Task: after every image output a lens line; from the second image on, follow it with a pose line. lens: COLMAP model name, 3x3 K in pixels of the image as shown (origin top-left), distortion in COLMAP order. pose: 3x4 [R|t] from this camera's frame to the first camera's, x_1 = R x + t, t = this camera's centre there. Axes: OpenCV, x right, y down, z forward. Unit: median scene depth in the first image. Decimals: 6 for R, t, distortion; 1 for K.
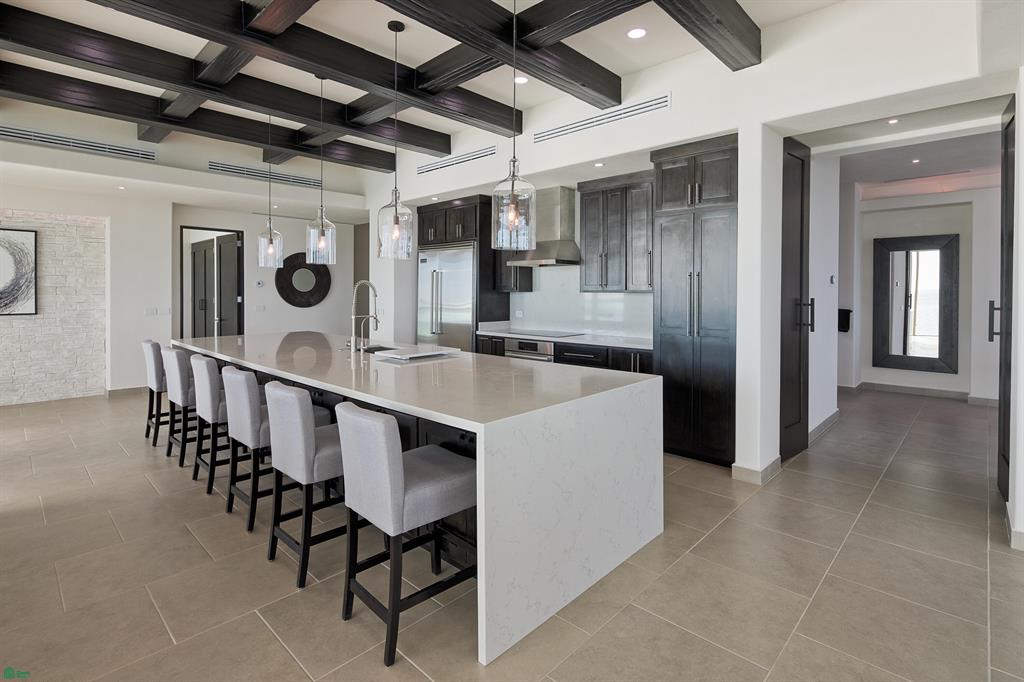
lens RADIAL K [[494.3, 0, 509.5], [0, 494.3, 296.9], [0, 0, 1]] dist [0.003761, -0.004456]
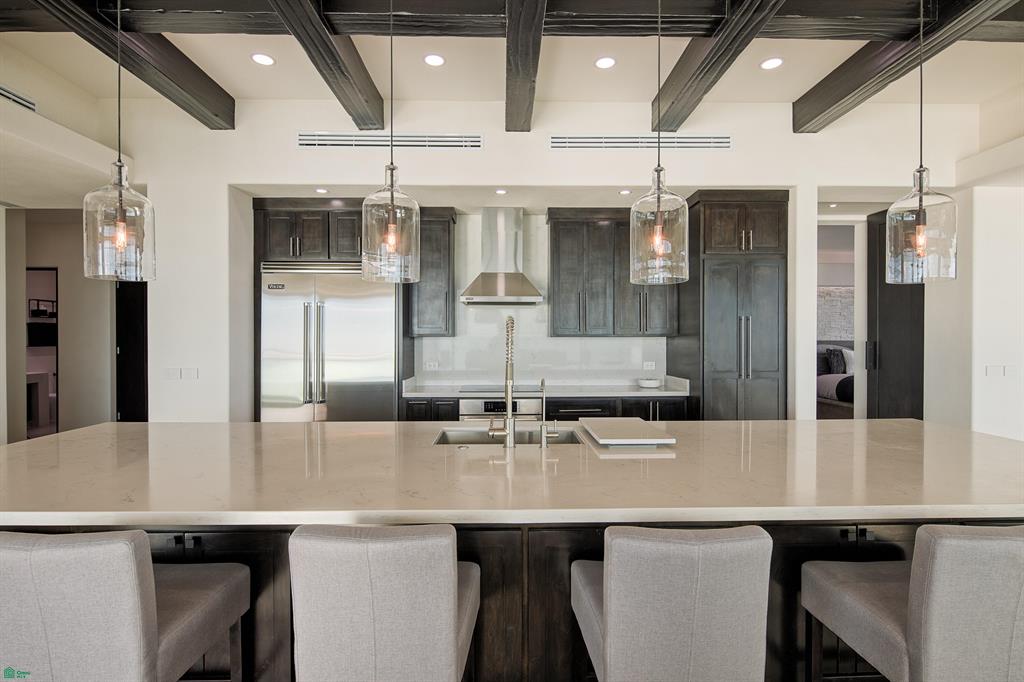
lens RADIAL K [[494.3, 0, 508.9], [0, 494.3, 346.0], [0, 0, 1]] dist [0.003761, -0.004456]
pose [[0.715646, -0.003207, 0.698455, -0.493937], [0.007294, 0.999969, -0.002883, 0.007776], [-0.698425, 0.007158, 0.715648, 0.430628]]
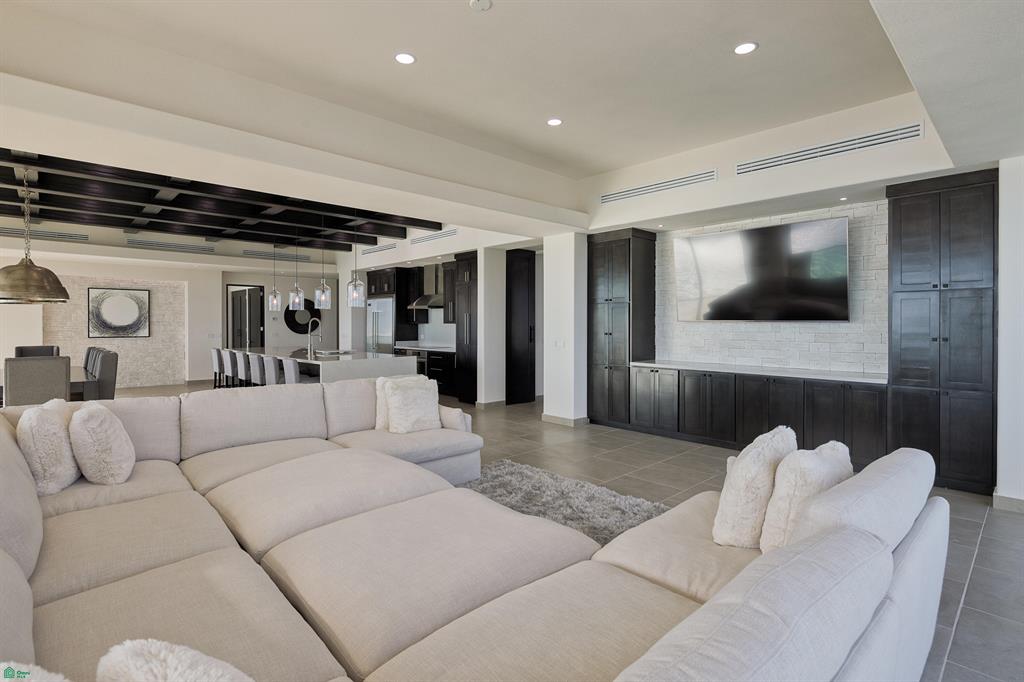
lens RADIAL K [[494.3, 0, 508.8], [0, 494.3, 326.8], [0, 0, 1]] dist [0.003761, -0.004456]
pose [[0.998648, -0.003068, -0.051889, 0.463688], [0.002829, 0.999985, -0.004675, 0.011640], [0.051903, 0.004521, 0.998642, -0.768368]]
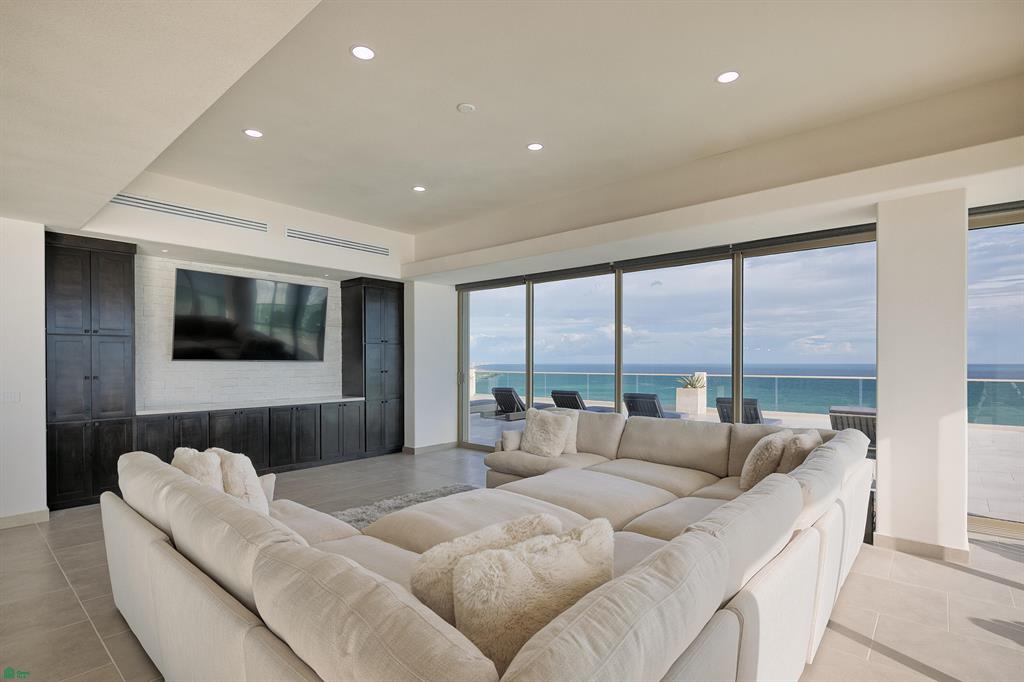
lens RADIAL K [[494.3, 0, 510.5], [0, 494.3, 362.5], [0, 0, 1]] dist [0.003761, -0.004456]
pose [[-0.049055, -0.005555, 0.998781, -0.243126], [0.012696, 0.999900, 0.006185, 0.001437], [-0.998715, 0.012984, -0.048980, -0.275447]]
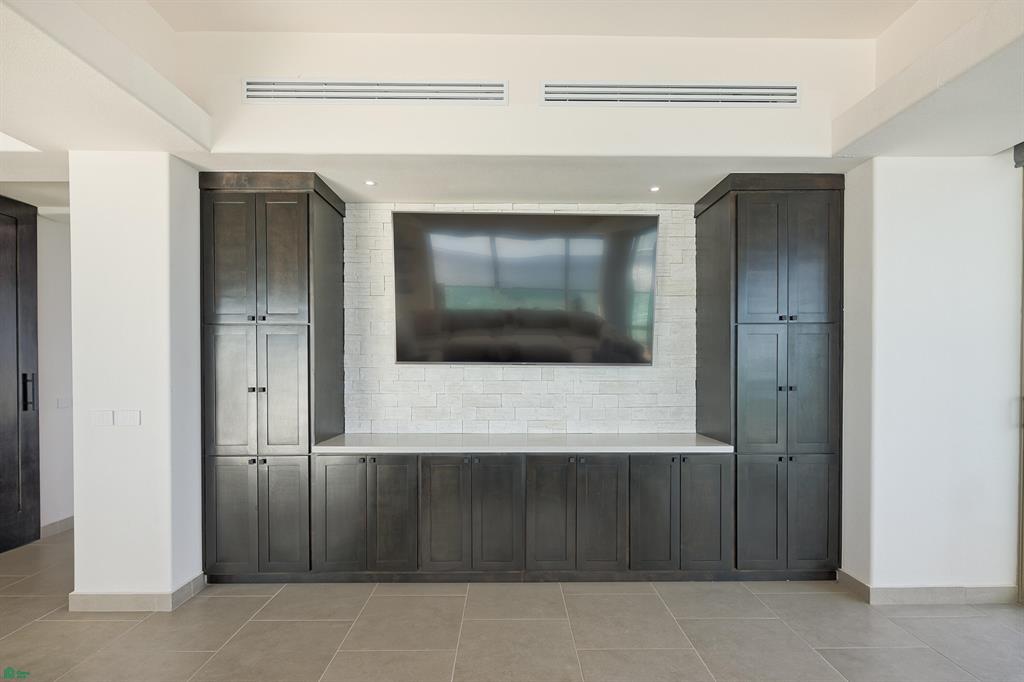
lens RADIAL K [[494.3, 0, 513.2], [0, 494.3, 371.2], [0, 0, 1]] dist [0.003761, -0.004456]
pose [[0.712436, -0.012040, 0.701634, 0.454053], [0.011332, 0.999920, 0.005652, 0.002876], [-0.701646, 0.003925, 0.712515, -0.189570]]
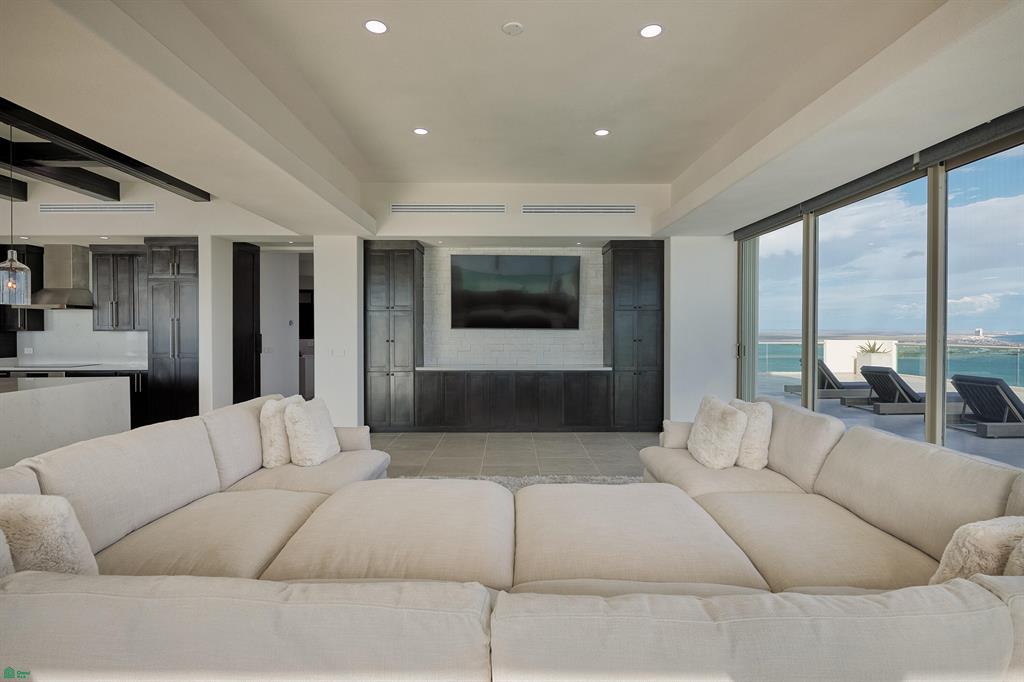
lens RADIAL K [[494.3, 0, 512.6], [0, 494.3, 334.7], [0, 0, 1]] dist [0.003761, -0.004456]
pose [[0.713969, -0.009651, 0.700111, 0.022772], [0.011005, 0.999936, 0.002561, 0.008520], [-0.700091, 0.005876, 0.714030, -0.642526]]
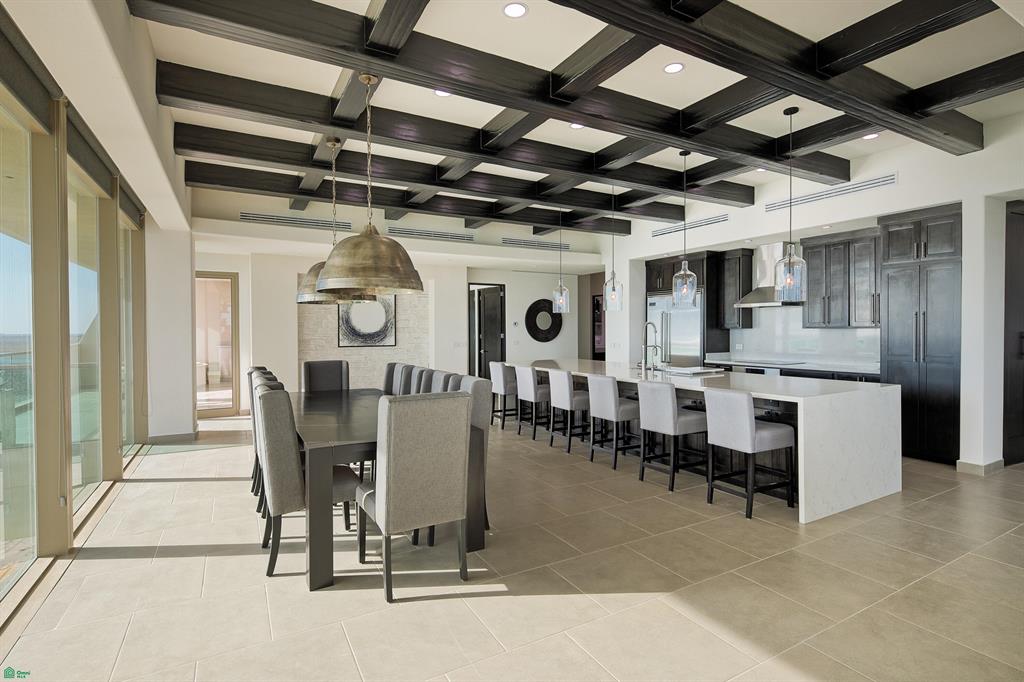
lens RADIAL K [[494.3, 0, 510.5], [0, 494.3, 335.9], [0, 0, 1]] dist [0.003761, -0.004456]
pose [[0.955363, -0.004039, -0.295407, -0.181981], [0.005072, 0.999983, 0.002732, 0.002522], [0.295391, -0.004108, 0.955368, -0.372250]]
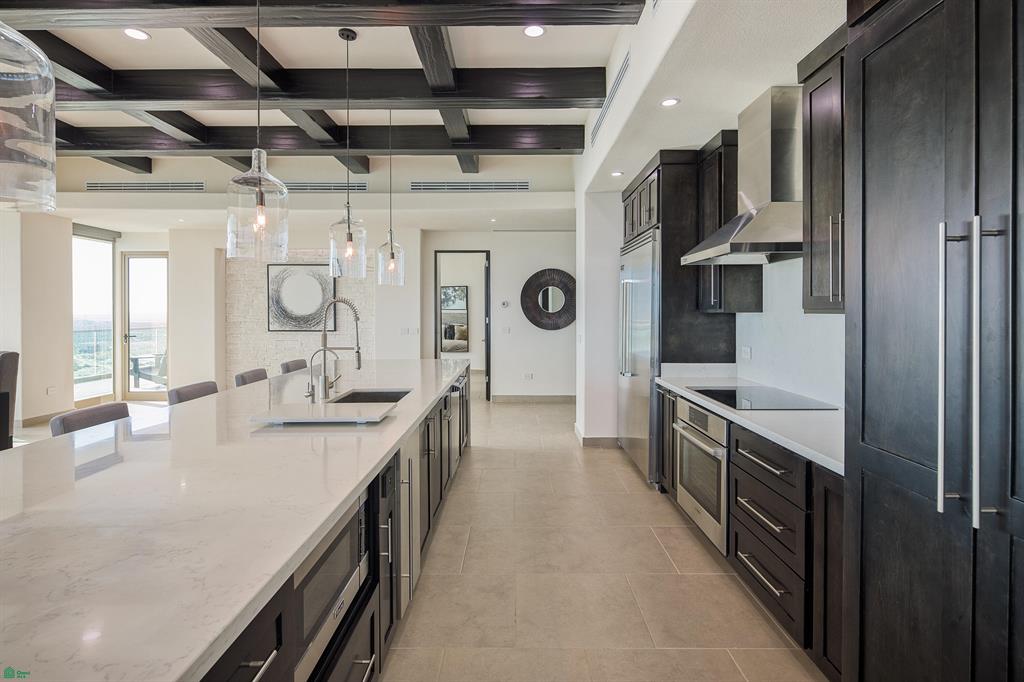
lens RADIAL K [[494.3, 0, 512.8], [0, 494.3, 316.0], [0, 0, 1]] dist [0.003761, -0.004456]
pose [[0.683920, 0.003104, -0.729550, 0.280936], [-0.004814, 0.999988, -0.000257, -0.005320], [0.729541, 0.003688, 0.683927, 0.505661]]
